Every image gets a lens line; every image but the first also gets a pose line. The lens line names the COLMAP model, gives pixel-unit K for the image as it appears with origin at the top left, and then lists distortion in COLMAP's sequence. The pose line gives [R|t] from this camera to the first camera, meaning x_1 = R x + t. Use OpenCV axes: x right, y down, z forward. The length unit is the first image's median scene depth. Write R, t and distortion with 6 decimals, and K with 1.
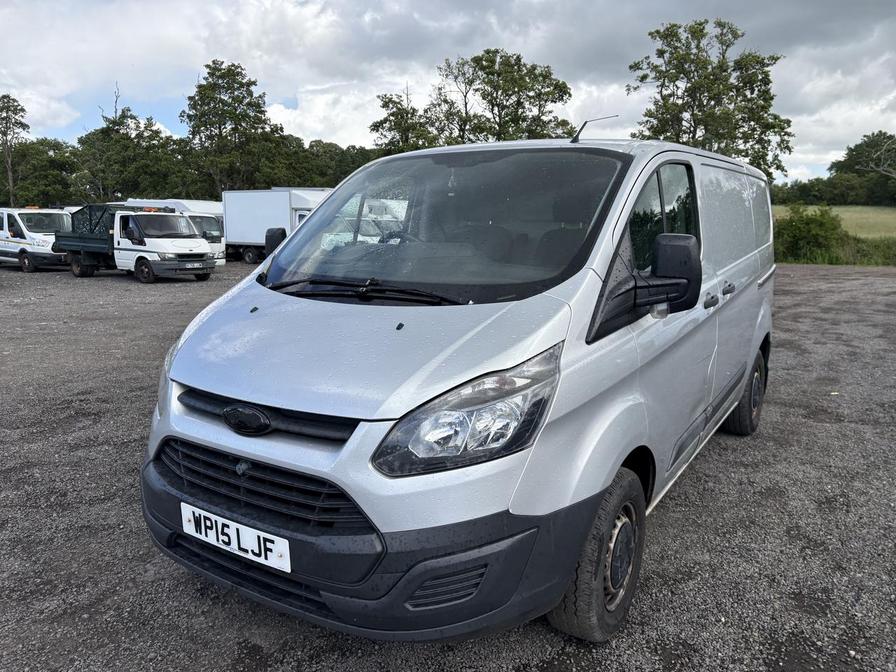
lens RADIAL K [[670.7, 0, 448.0], [0, 670.7, 336.0], [0, 0, 1]] dist [0.044026, -0.061464]
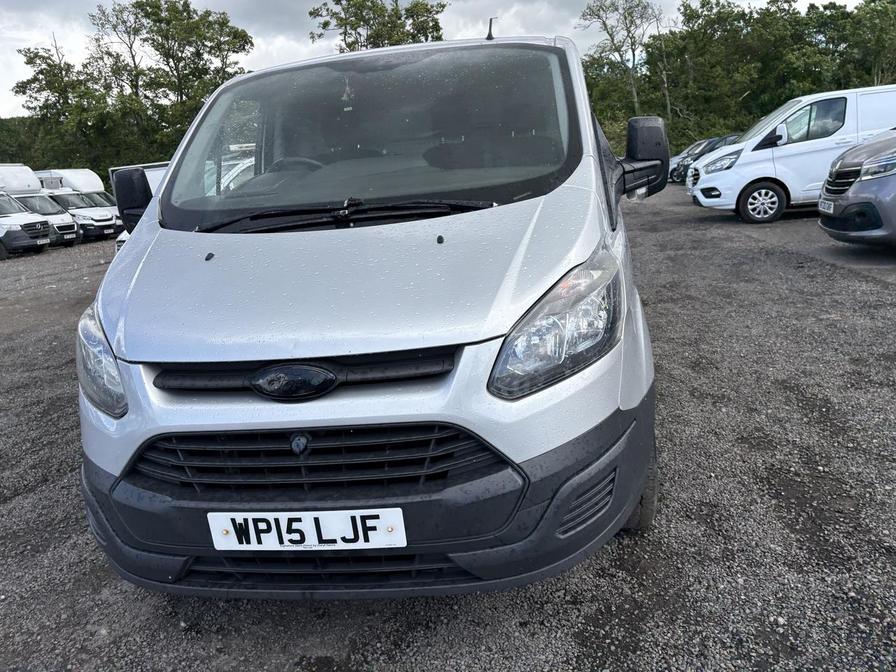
lens RADIAL K [[670.7, 0, 448.0], [0, 670.7, 336.0], [0, 0, 1]] dist [0.044026, -0.061464]
pose [[0.895159, -0.191677, 0.402431, -0.385178], [0.168174, 0.981330, 0.093324, 0.026159], [-0.412806, -0.015861, 0.910681, 0.193611]]
